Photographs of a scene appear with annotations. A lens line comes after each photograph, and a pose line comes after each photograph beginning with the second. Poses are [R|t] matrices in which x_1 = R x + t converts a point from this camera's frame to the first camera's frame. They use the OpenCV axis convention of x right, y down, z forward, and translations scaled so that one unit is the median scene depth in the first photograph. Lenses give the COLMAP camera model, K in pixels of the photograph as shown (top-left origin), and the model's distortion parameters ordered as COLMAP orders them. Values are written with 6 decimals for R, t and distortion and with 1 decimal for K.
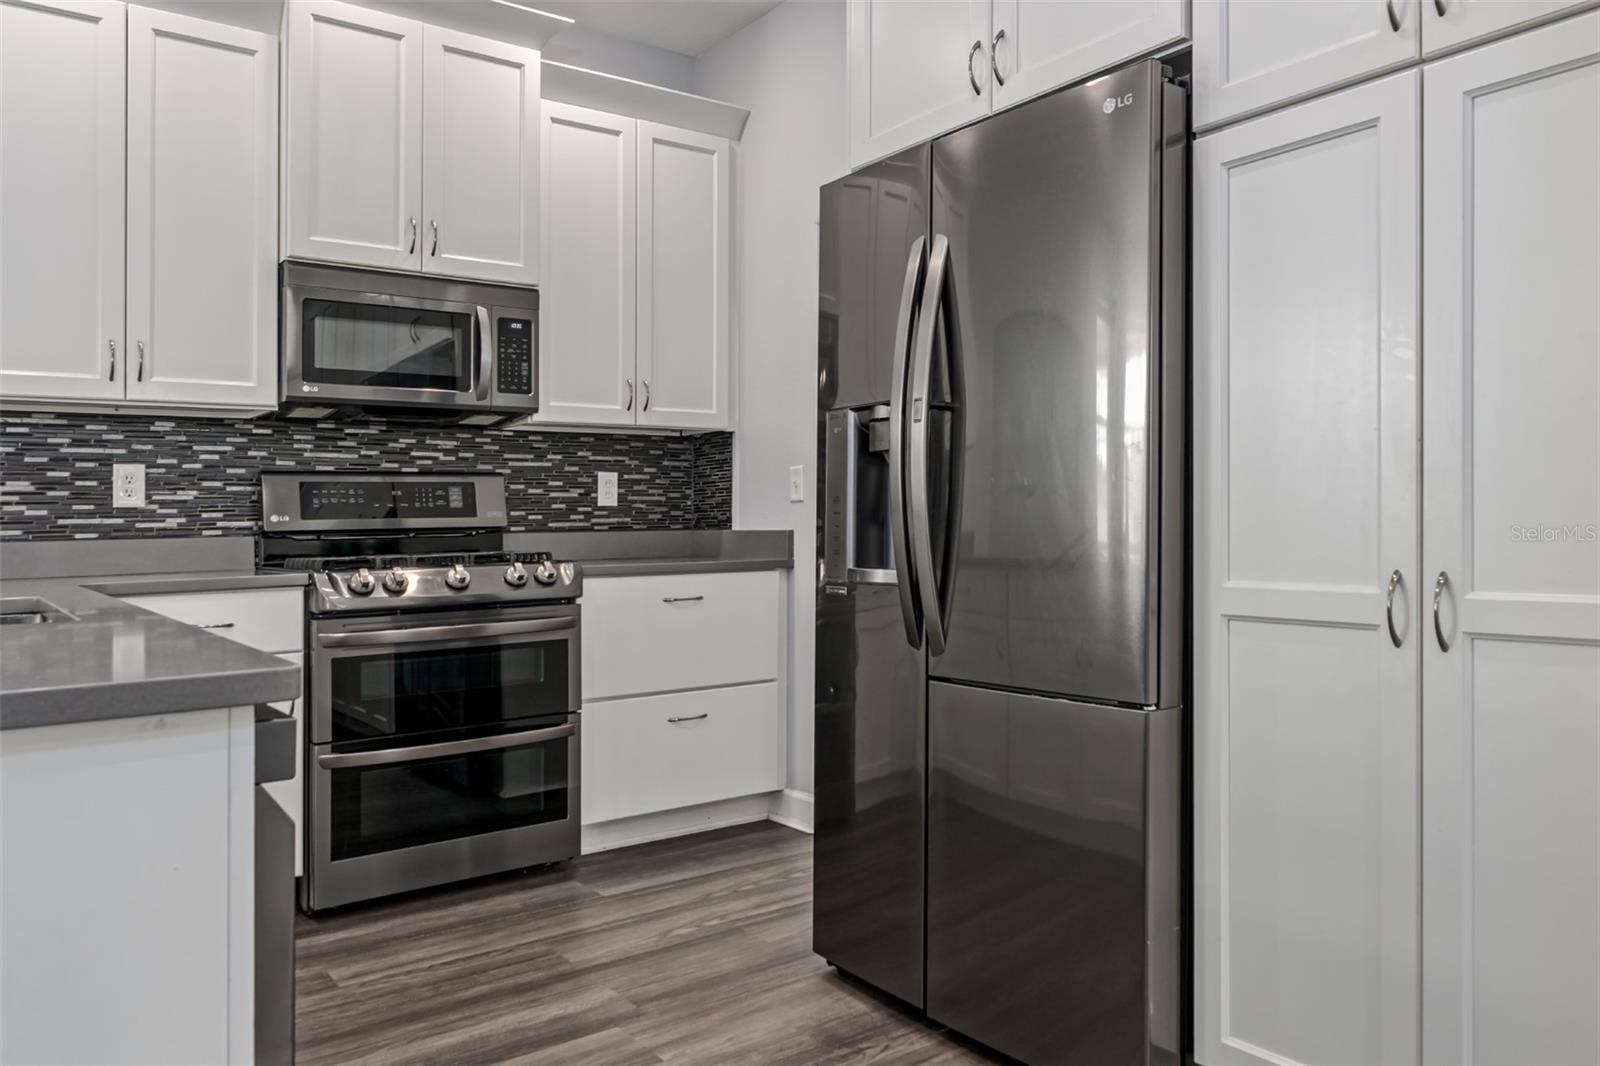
lens RADIAL K [[1148.2, 0, 809.8], [0, 1148.2, 538.4], [0, 0, 1]] dist [-0.010799, 0.005285]
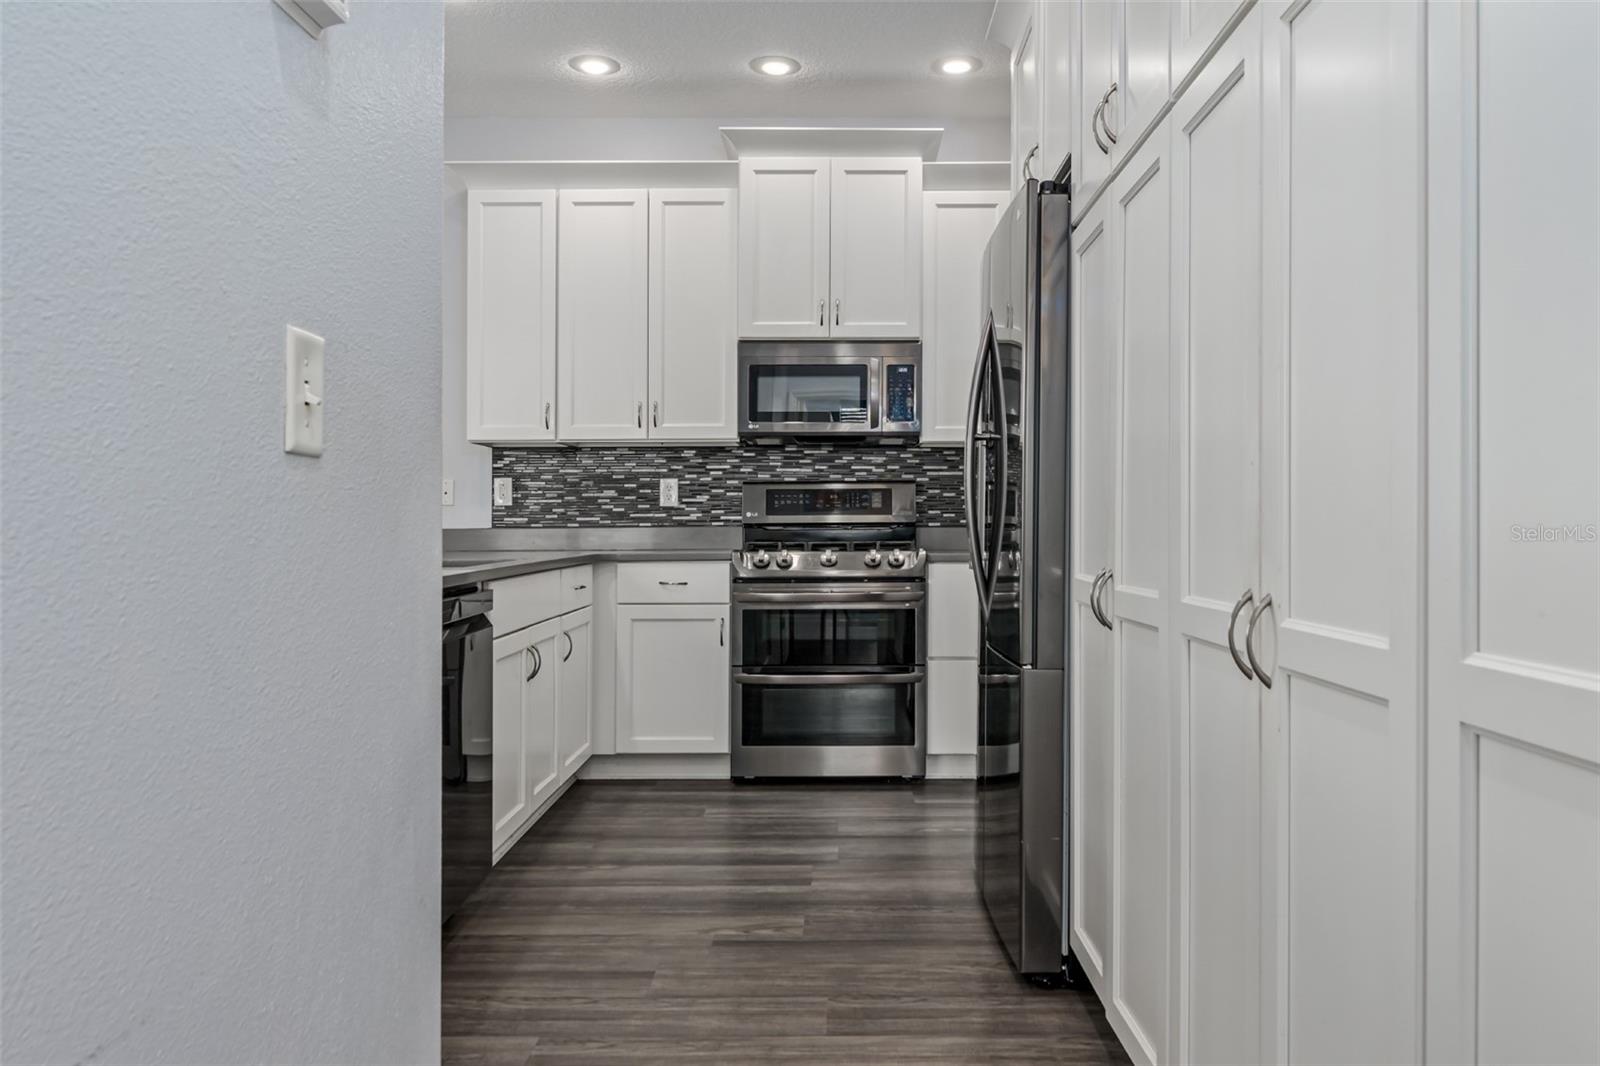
lens RADIAL K [[1148.2, 0, 855.2], [0, 1148.2, 550.4], [0, 0, 1]] dist [-0.010799, 0.005285]
pose [[0.810194, 0.028515, -0.585468, 0.488792], [-0.018875, 0.999567, 0.022564, -0.007204], [0.585858, -0.007230, 0.810382, -0.103805]]
